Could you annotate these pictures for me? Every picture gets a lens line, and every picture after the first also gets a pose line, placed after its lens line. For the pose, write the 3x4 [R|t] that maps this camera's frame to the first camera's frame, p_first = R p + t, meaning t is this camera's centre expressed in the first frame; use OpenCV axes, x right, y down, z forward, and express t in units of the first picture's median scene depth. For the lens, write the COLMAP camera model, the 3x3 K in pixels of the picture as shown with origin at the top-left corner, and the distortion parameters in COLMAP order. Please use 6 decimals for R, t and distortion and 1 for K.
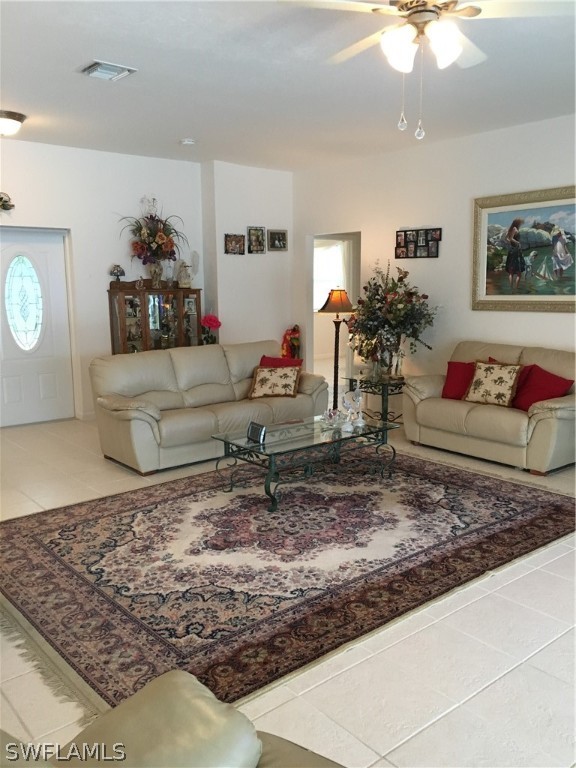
lens RADIAL K [[651.0, 0, 289.2], [0, 651.0, 384.2], [0, 0, 1]] dist [0.096945, -0.135539]
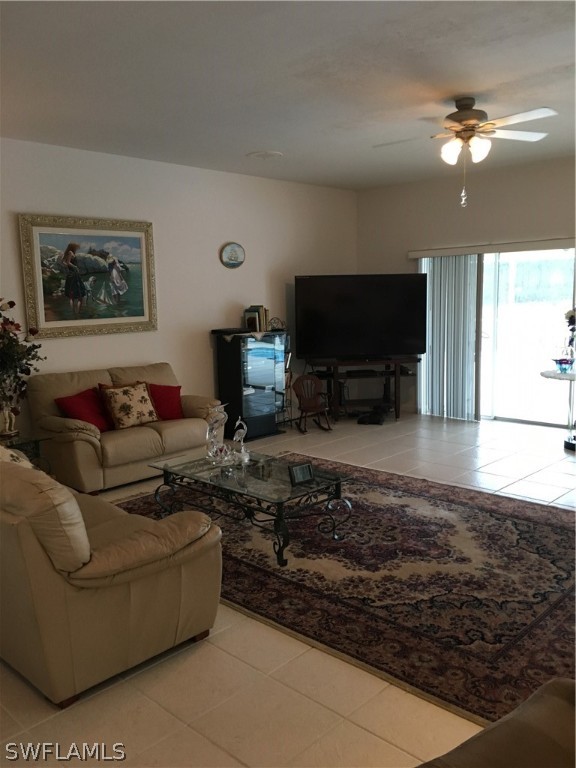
lens RADIAL K [[651.0, 0, 289.2], [0, 651.0, 384.2], [0, 0, 1]] dist [0.096945, -0.135539]
pose [[-0.115610, -0.128526, 0.984944, -0.970104], [0.182398, 0.971985, 0.148244, -0.189087], [-0.976404, 0.196790, -0.088928, 1.158060]]
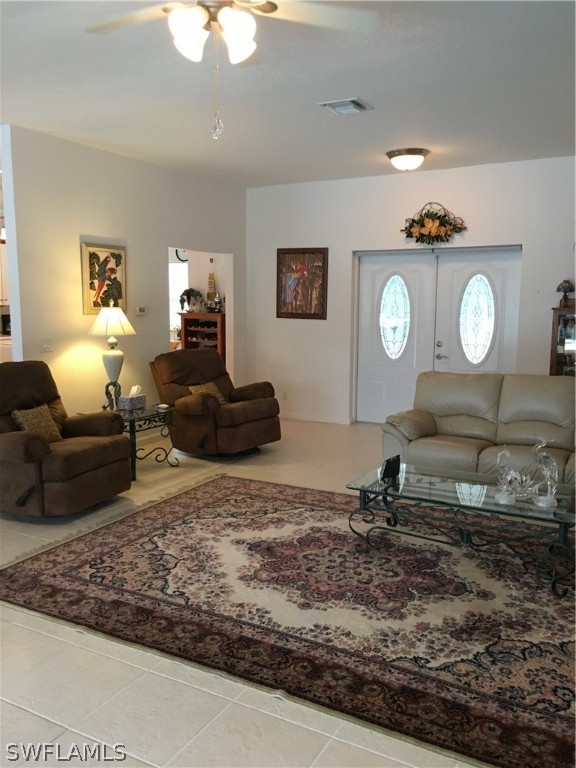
lens RADIAL K [[651.0, 0, 289.2], [0, 651.0, 384.2], [0, 0, 1]] dist [0.096945, -0.135539]
pose [[0.361209, 0.132170, -0.923070, 0.773213], [-0.154698, 0.984680, 0.080456, -0.095718], [0.919563, 0.113736, 0.376122, 0.563833]]
